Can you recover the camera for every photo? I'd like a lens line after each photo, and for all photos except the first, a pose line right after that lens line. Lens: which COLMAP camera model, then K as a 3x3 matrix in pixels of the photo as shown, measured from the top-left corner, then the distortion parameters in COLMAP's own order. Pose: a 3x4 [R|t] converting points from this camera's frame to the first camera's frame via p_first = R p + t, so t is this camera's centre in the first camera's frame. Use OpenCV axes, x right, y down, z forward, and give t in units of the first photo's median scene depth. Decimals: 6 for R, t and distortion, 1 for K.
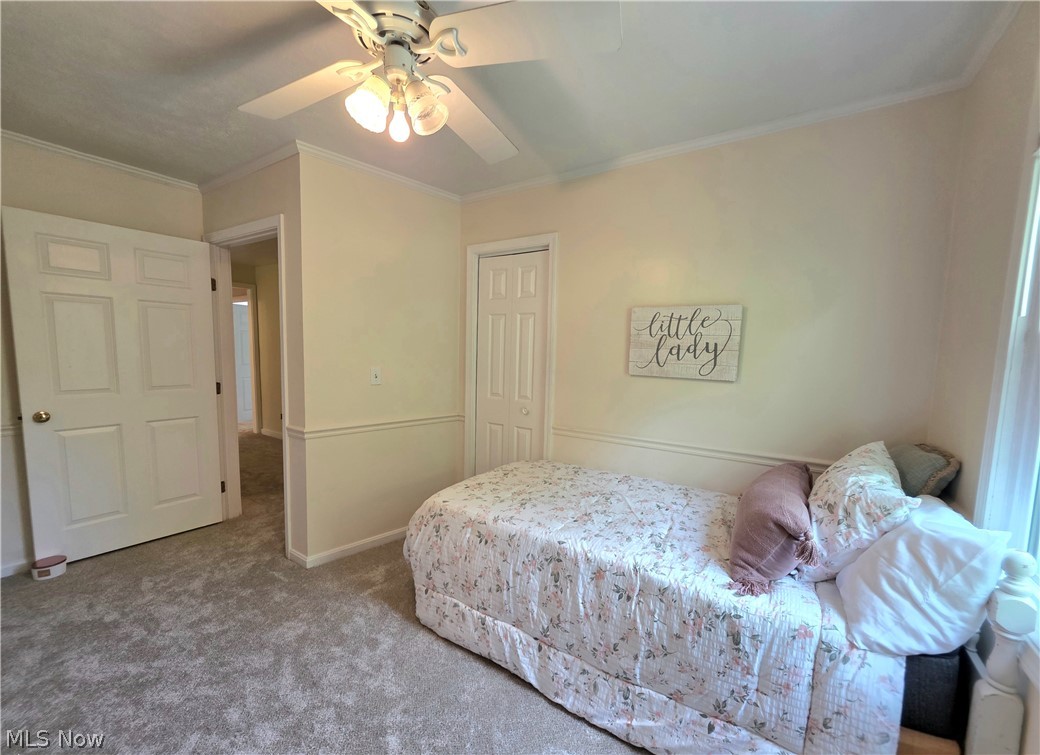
lens RADIAL K [[425.4, 0, 519.6], [0, 425.4, 394.5], [0, 0, 1]] dist [0.000484, 0.000022]
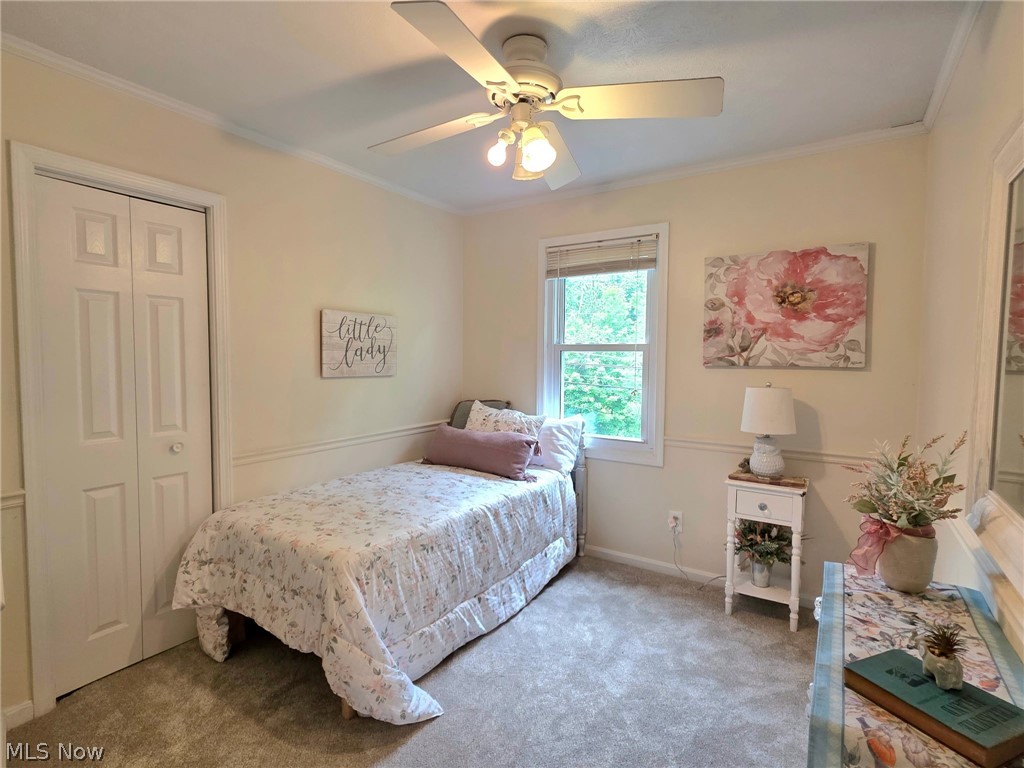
lens RADIAL K [[542.9, 0, 512.0], [0, 542.9, 384.0], [0, 0, 1]] dist [0.002727, -0.000154]
pose [[-0.046268, -0.076040, 0.996031, -1.105542], [0.098579, 0.991884, 0.080302, -0.098392], [-0.994053, 0.101903, -0.038397, 0.689130]]
